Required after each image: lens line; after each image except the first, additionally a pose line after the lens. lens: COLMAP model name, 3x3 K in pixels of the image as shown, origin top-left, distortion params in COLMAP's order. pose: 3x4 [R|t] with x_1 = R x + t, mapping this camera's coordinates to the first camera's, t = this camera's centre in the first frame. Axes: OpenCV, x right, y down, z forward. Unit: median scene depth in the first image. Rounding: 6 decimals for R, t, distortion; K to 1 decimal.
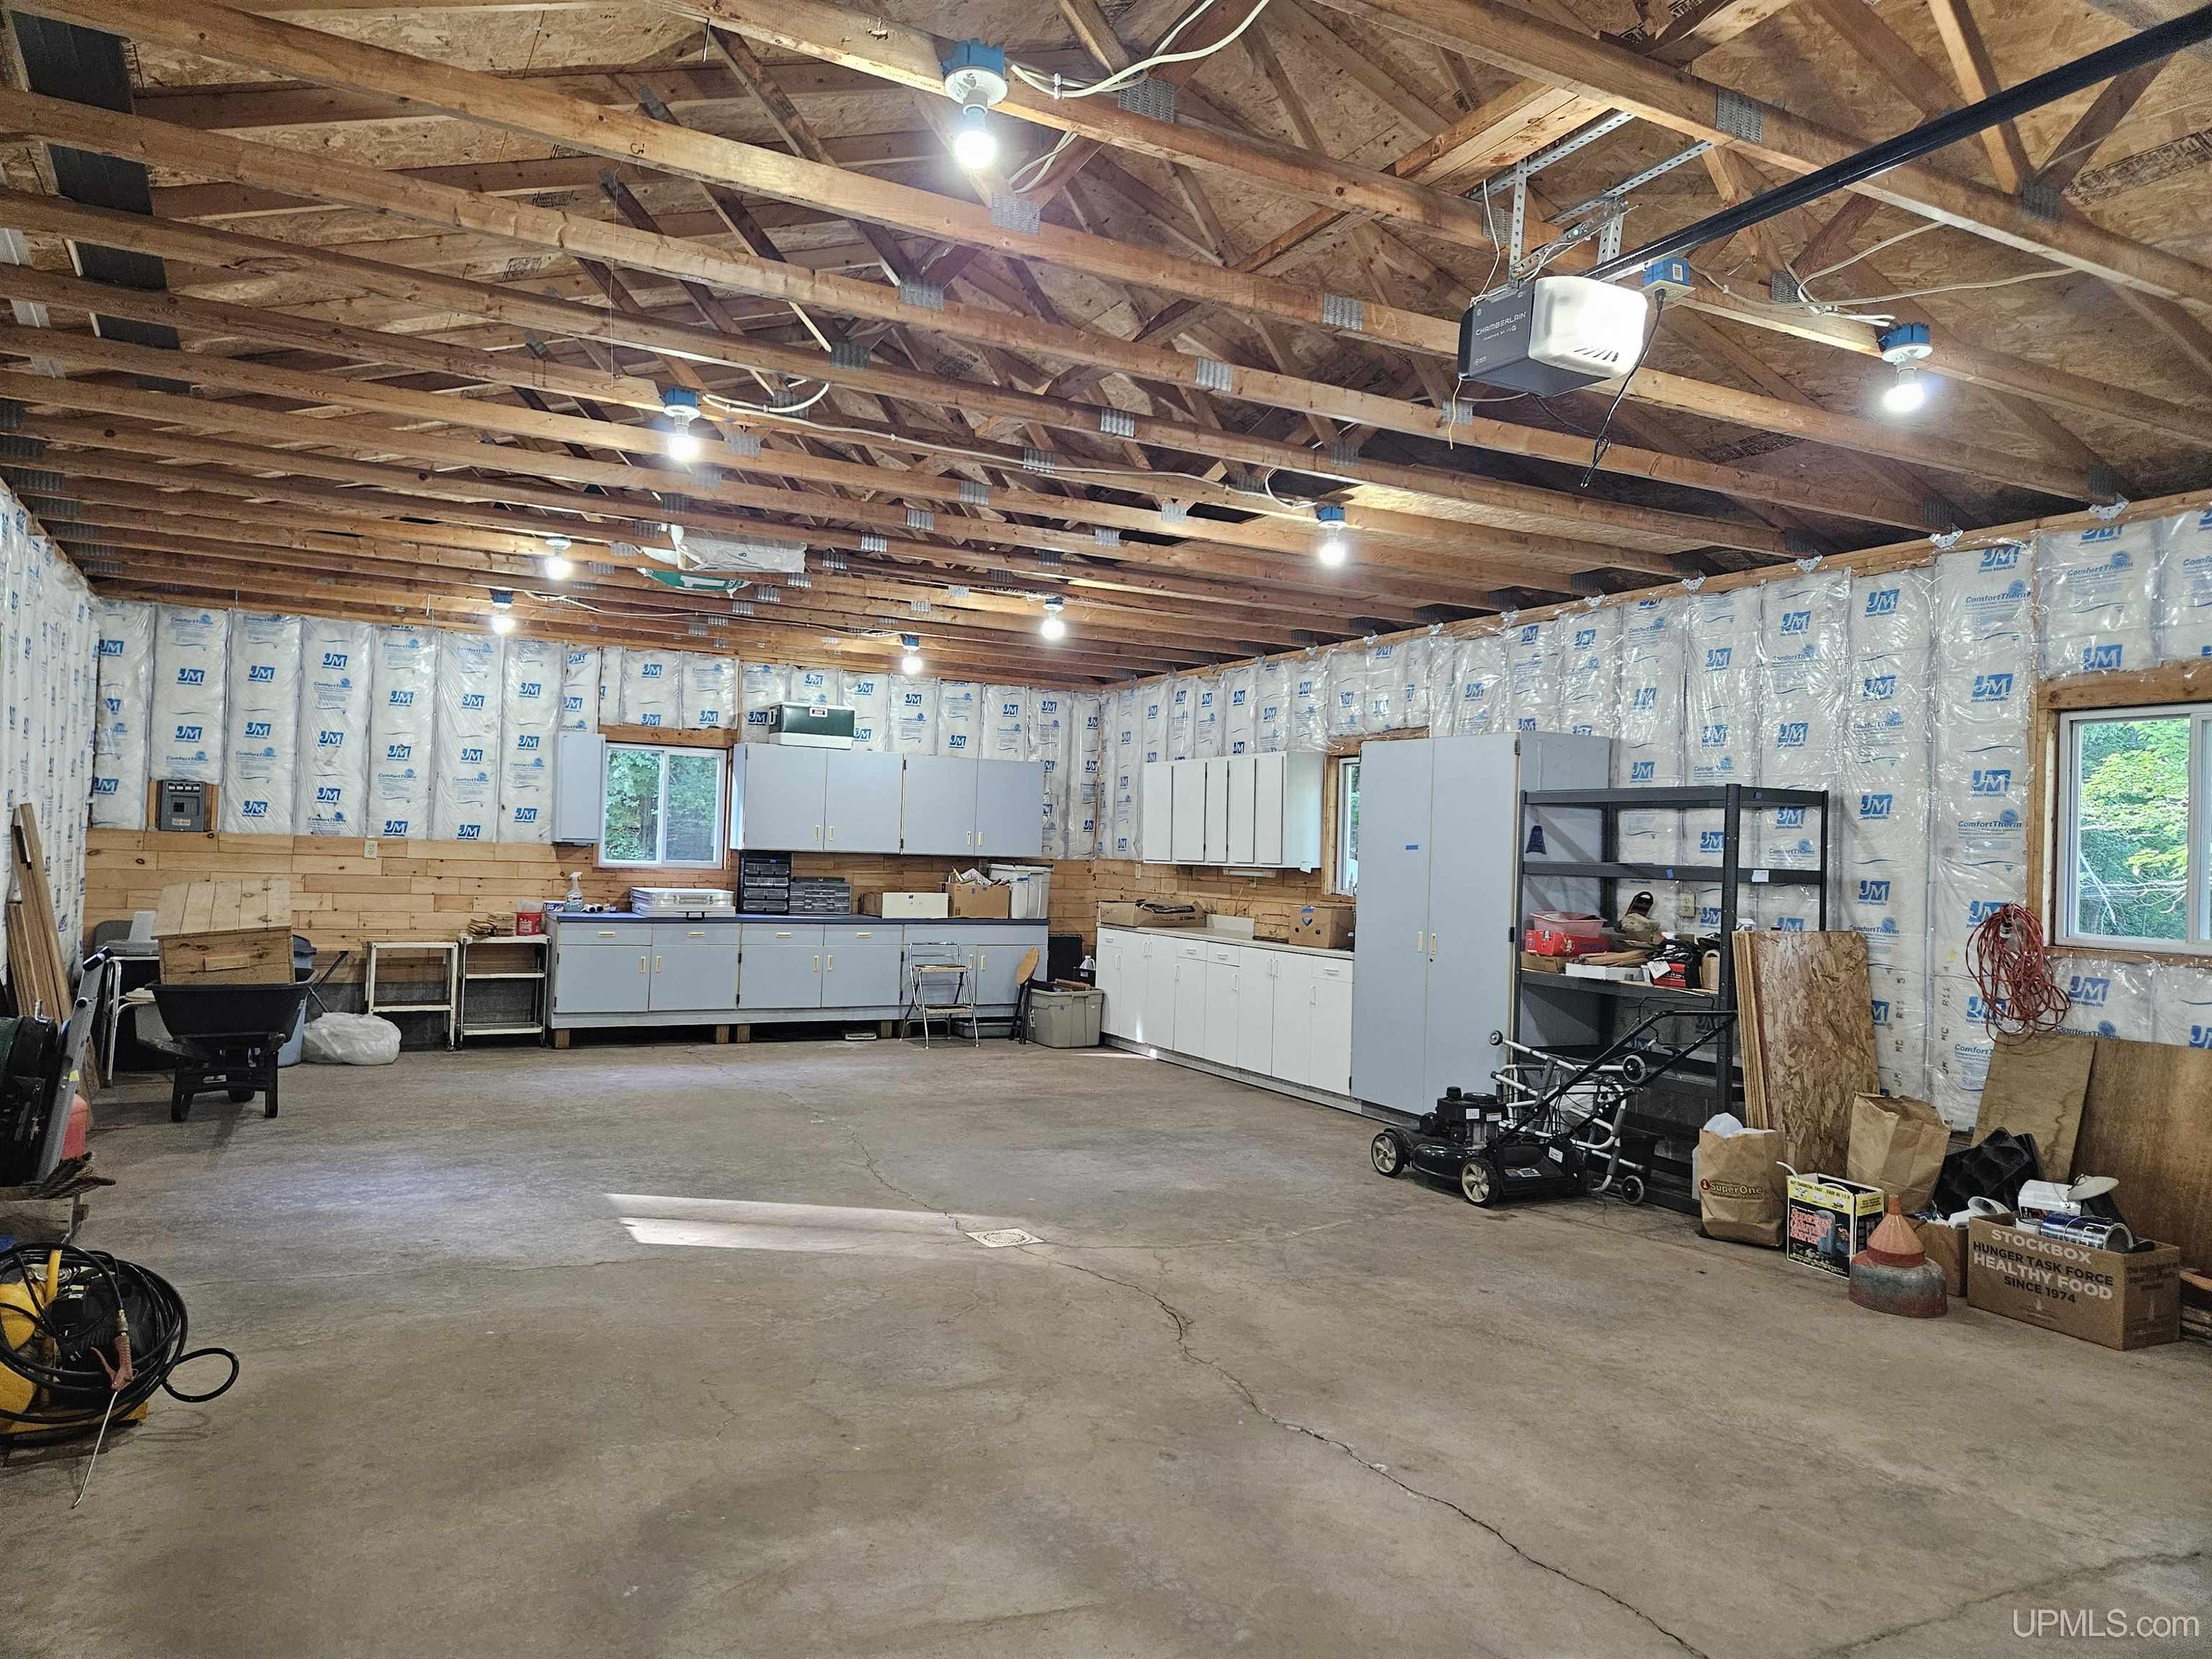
lens RADIAL K [[1463.7, 0, 1103.6], [0, 1463.7, 813.5], [0, 0, 1]] dist [0.070006, -0.052261]
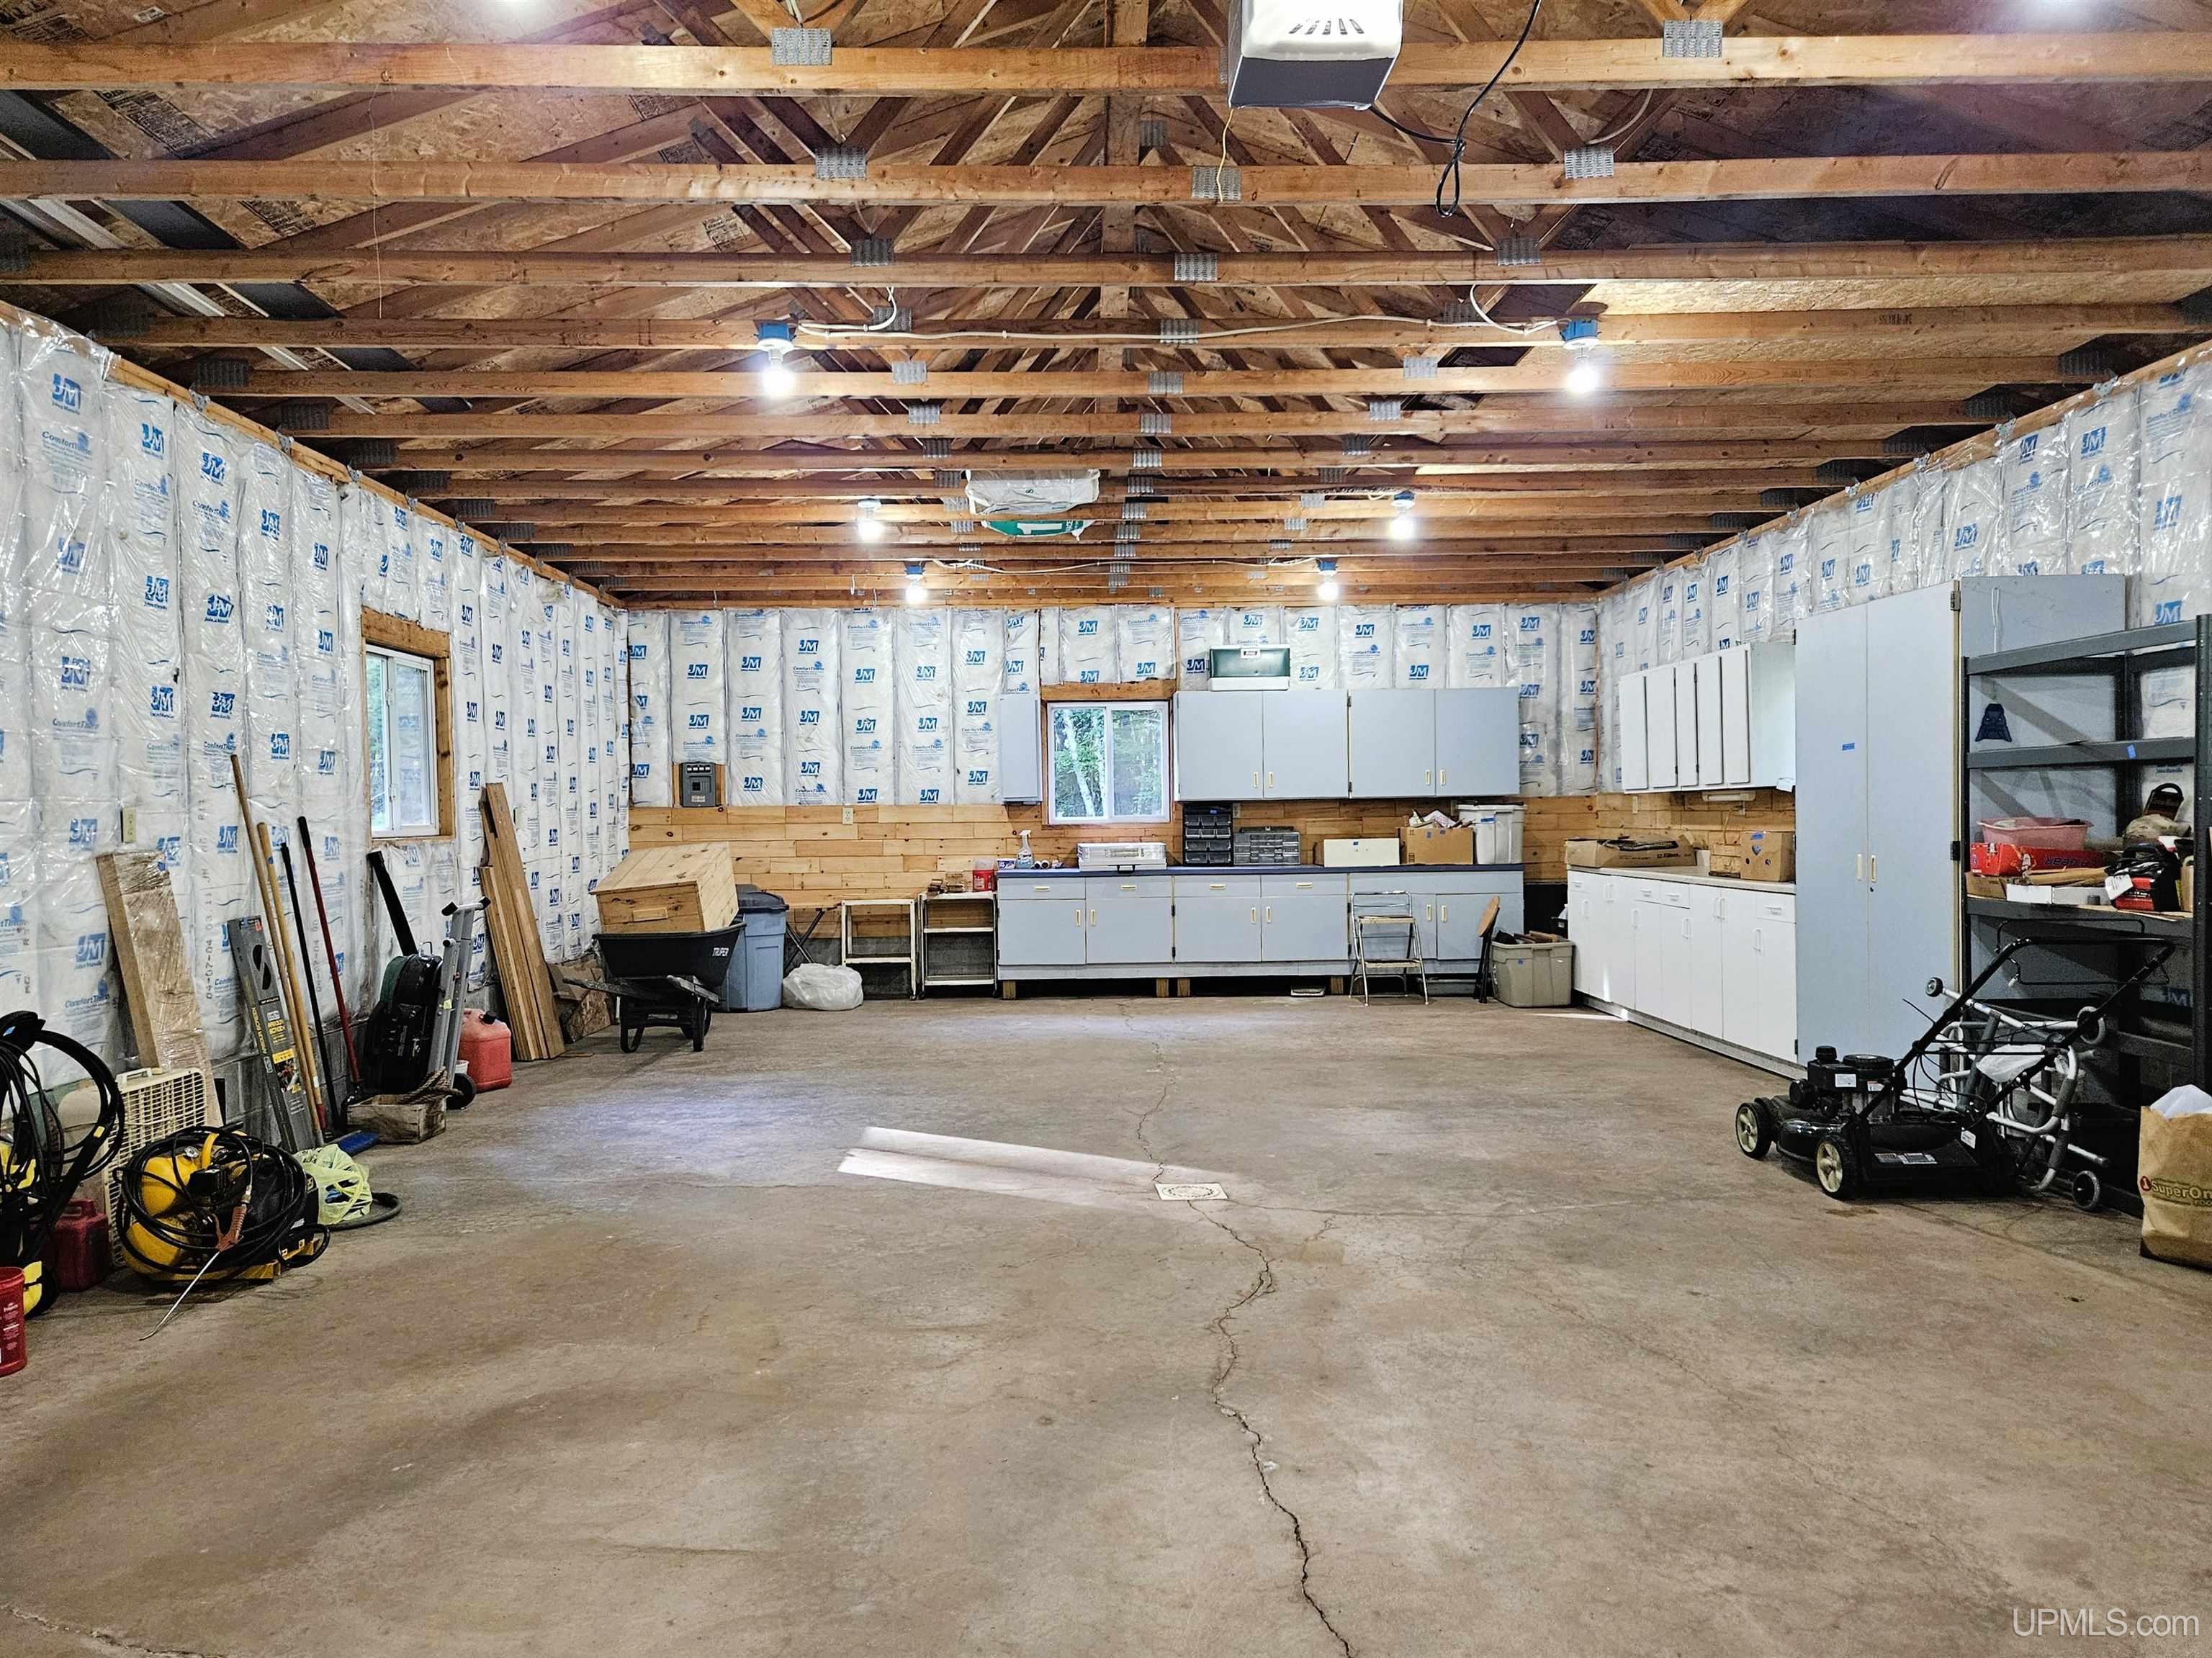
lens RADIAL K [[1529.6, 0, 1106.0], [0, 1529.6, 829.0], [0, 0, 1]] dist [0.074601, -0.057198]
pose [[0.897309, -0.042553, -0.439347, 0.227019], [0.056939, 0.998185, 0.019611, 0.029483], [0.437715, -0.042613, 0.898103, 0.091748]]
